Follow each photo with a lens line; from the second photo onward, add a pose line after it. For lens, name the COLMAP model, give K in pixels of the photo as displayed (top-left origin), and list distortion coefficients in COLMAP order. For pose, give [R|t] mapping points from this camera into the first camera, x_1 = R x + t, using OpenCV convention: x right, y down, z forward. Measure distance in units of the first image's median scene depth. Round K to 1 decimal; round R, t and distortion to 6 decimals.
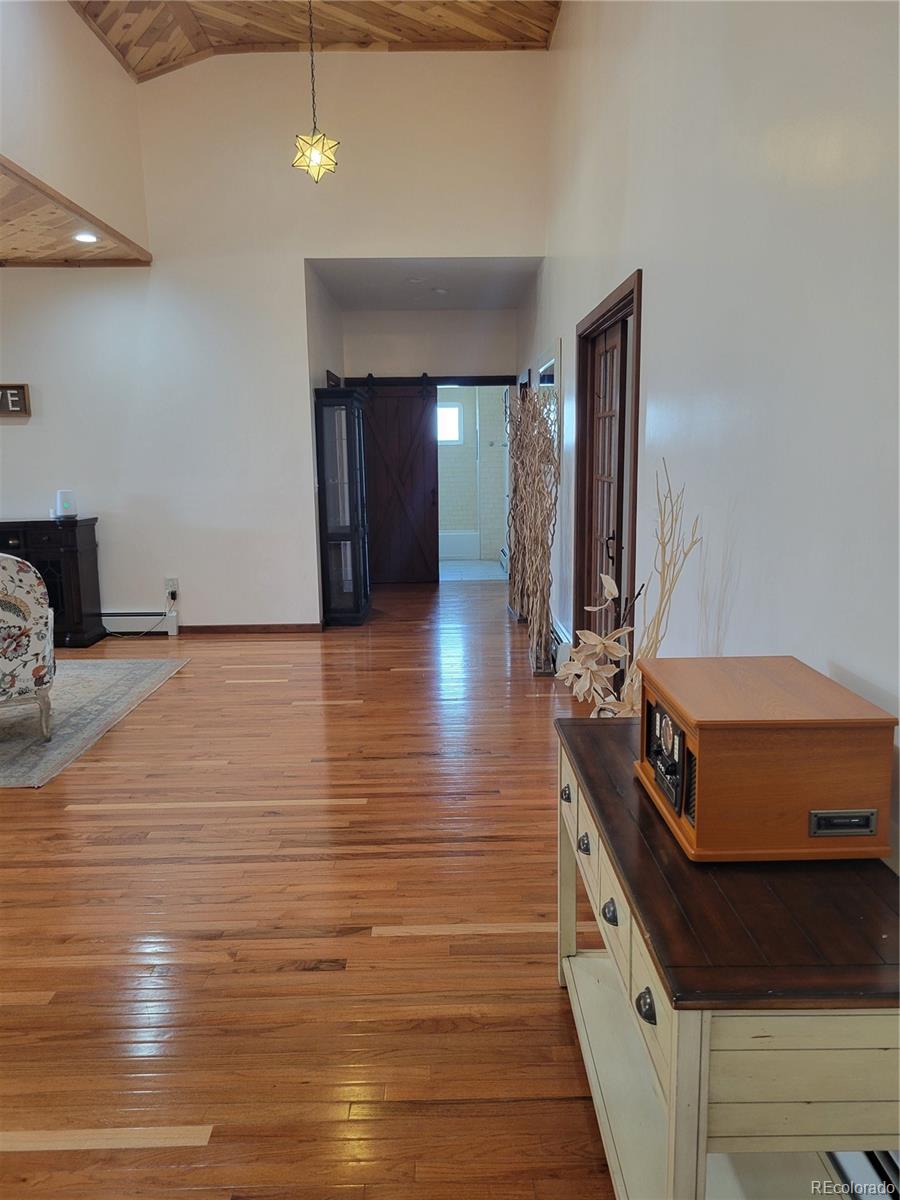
lens RADIAL K [[897.5, 0, 451.8], [0, 897.5, 609.6], [0, 0, 1]] dist [0.046282, -0.033433]
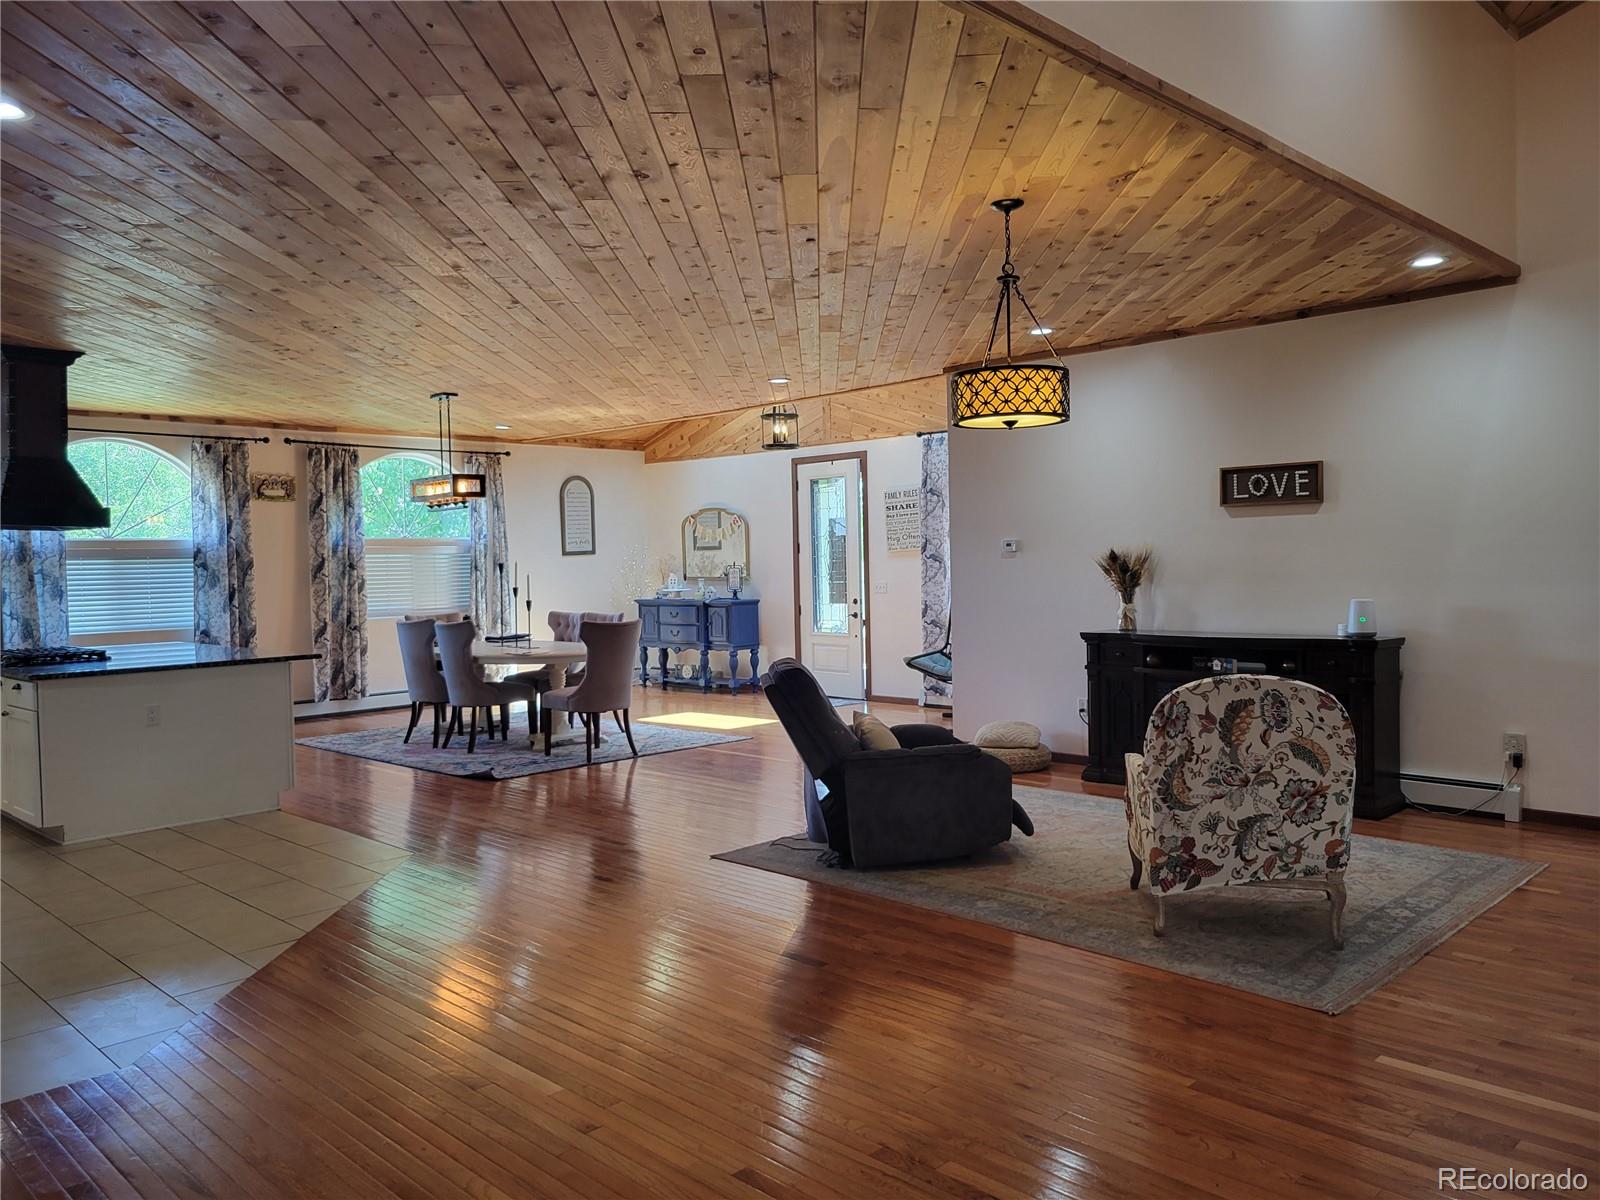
lens RADIAL K [[1196.7, 0, 798.0], [0, 1196.7, 590.2], [0, 0, 1]] dist [0.046282, -0.033433]
pose [[0.693203, 0.015037, -0.720586, -0.057619], [-0.114279, 0.989428, -0.089288, 0.000118], [0.711625, 0.144243, 0.687593, 0.003983]]
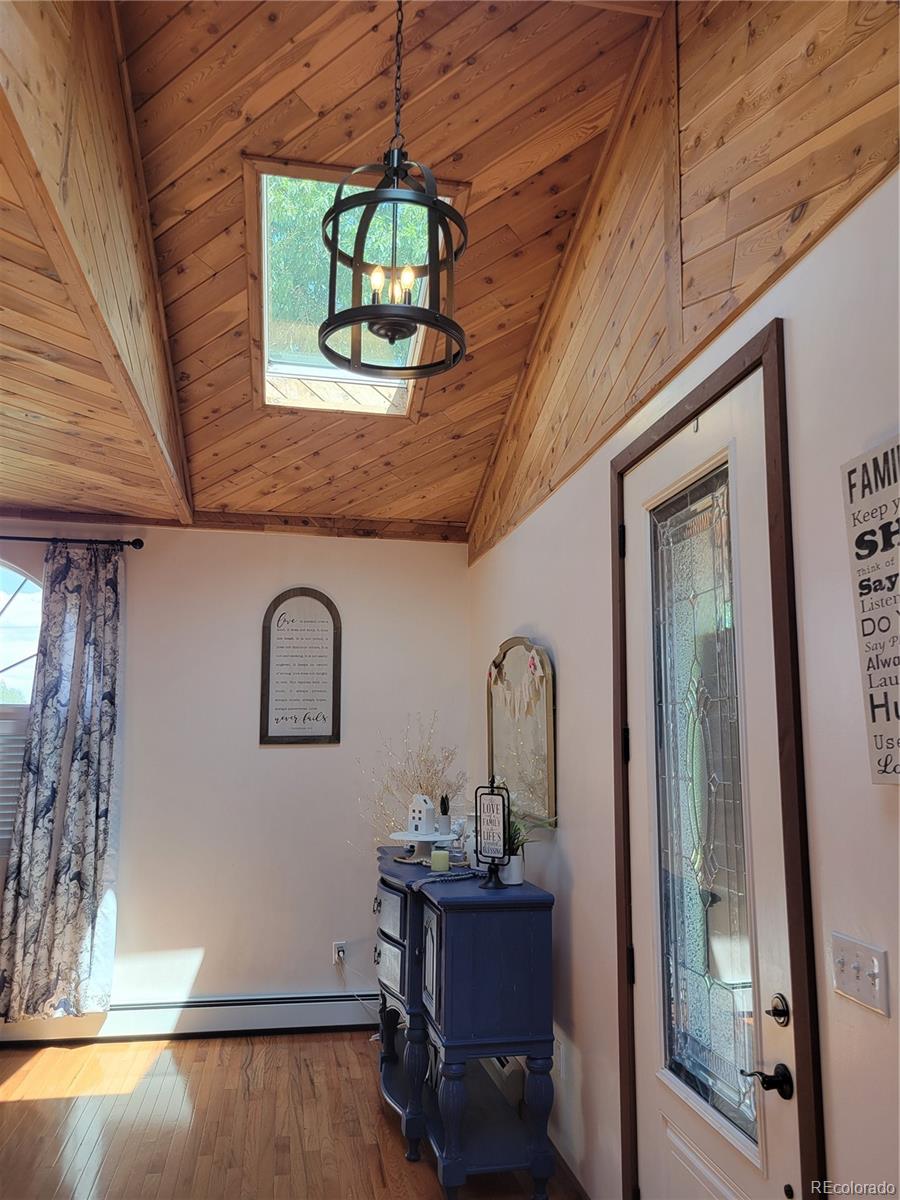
lens RADIAL K [[897.5, 0, 456.5], [0, 897.5, 600.3], [0, 0, 1]] dist [0.046282, -0.033433]
pose [[0.175196, -0.139882, -0.974546, -0.253205], [-0.189301, 0.966600, -0.172773, -0.043445], [0.966163, 0.214752, 0.142865, 0.237182]]
